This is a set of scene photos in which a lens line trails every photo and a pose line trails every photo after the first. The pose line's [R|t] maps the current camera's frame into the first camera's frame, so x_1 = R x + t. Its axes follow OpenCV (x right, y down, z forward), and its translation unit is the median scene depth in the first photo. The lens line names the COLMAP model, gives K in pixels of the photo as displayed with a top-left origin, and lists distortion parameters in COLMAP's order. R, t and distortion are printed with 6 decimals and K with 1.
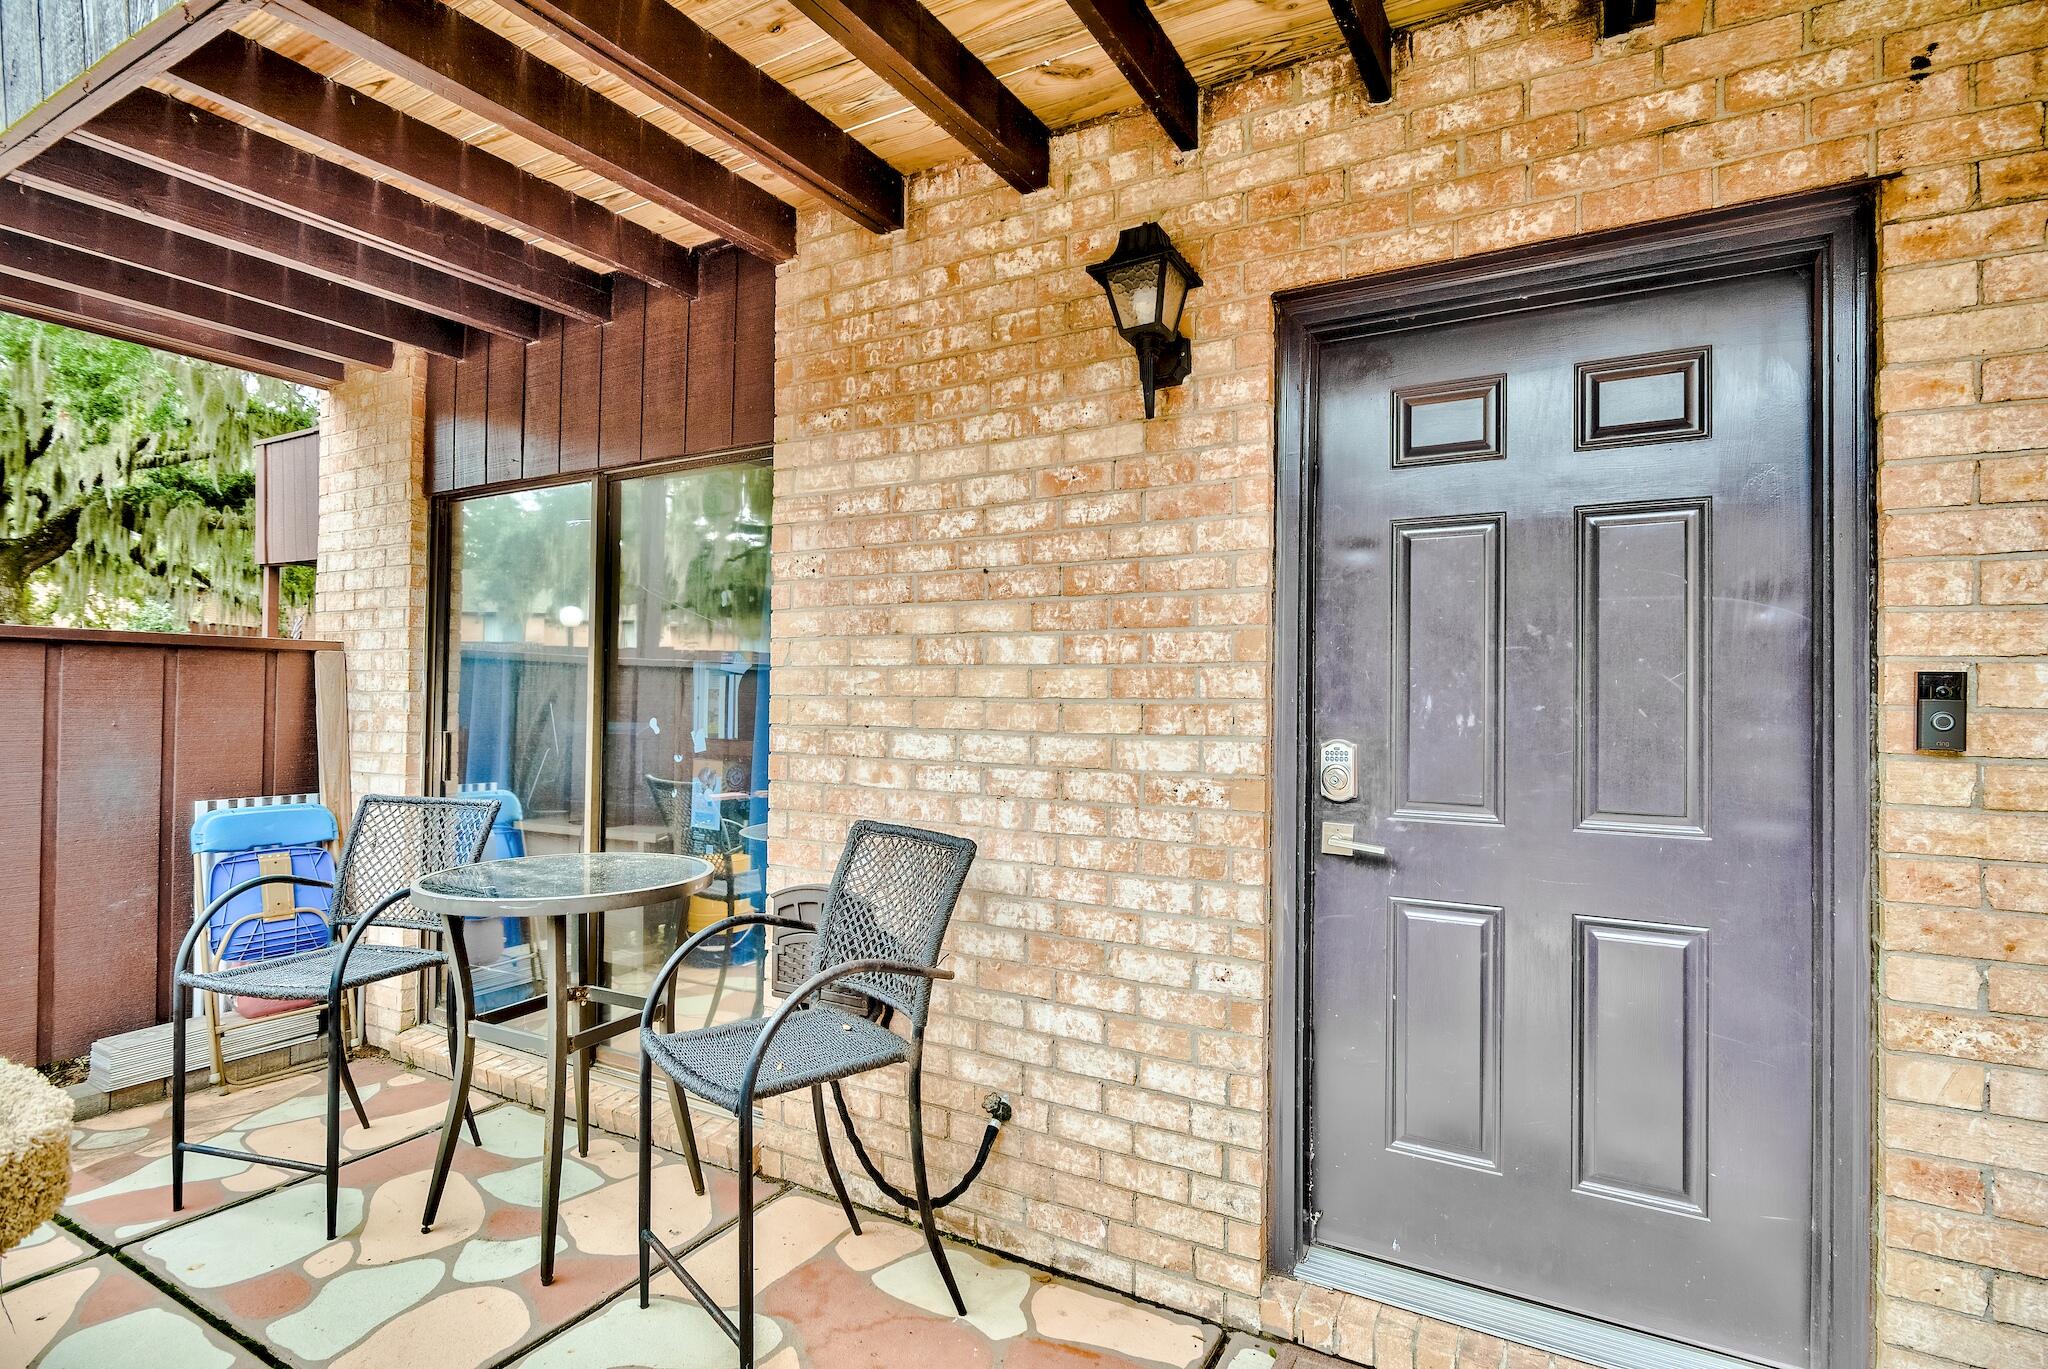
lens RADIAL K [[993.9, 0, 1029.4], [0, 993.9, 686.5], [0, 0, 1]] dist [-0.000219, 0.001041]
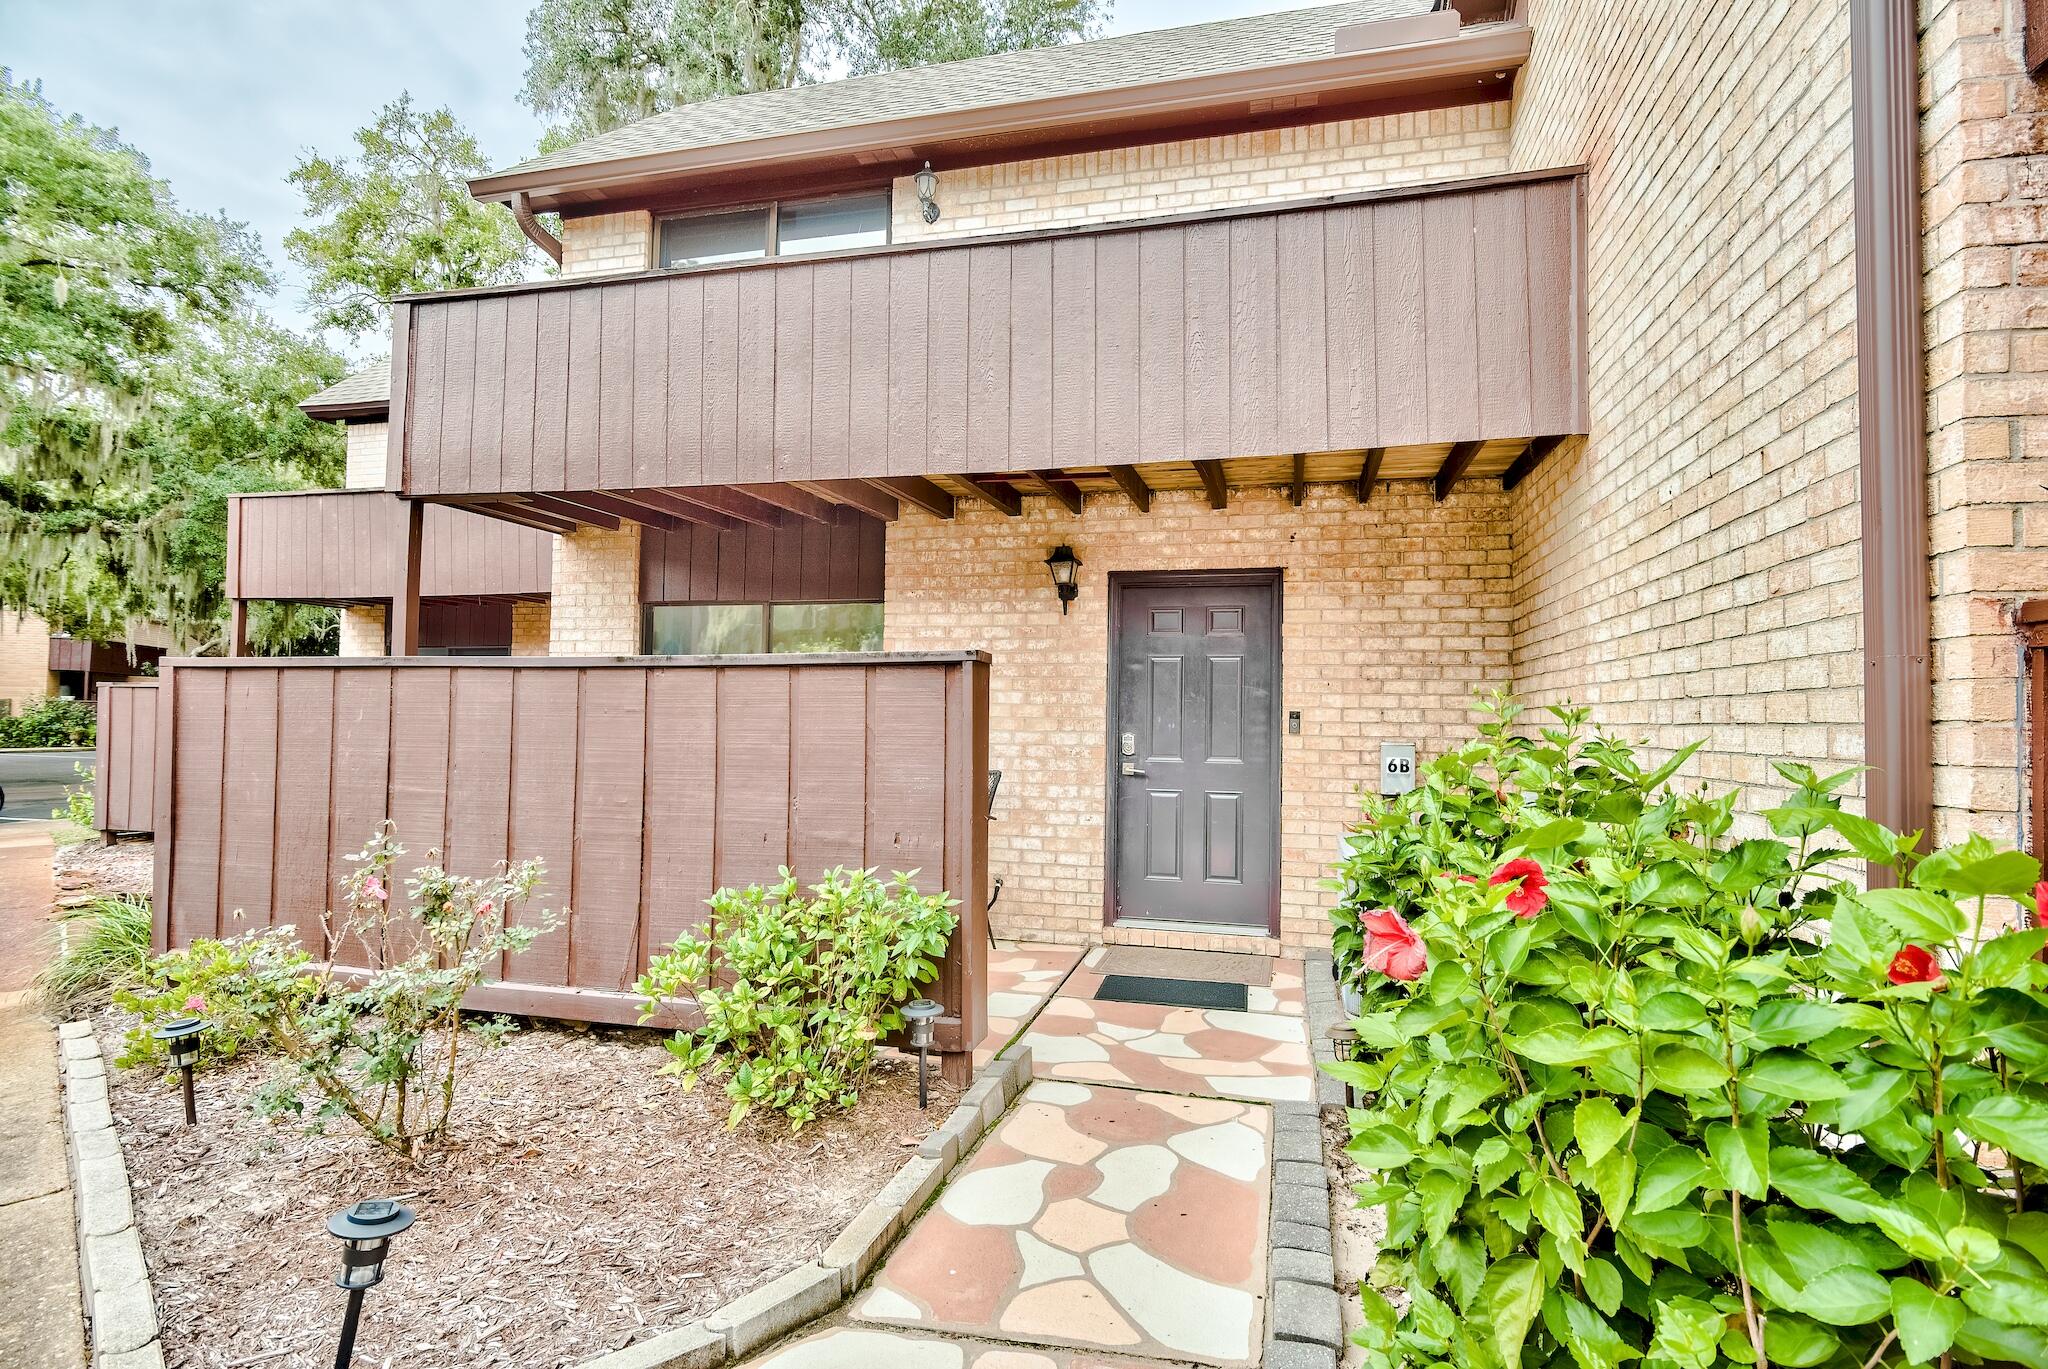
lens RADIAL K [[993.9, 0, 1027.0], [0, 993.9, 682.9], [0, 0, 1]] dist [-0.000219, 0.001041]
pose [[0.966283, 0.017193, 0.256907, -0.652685], [-0.009752, 0.999496, -0.030213, 0.000990], [-0.257297, 0.026689, 0.965964, -1.546019]]
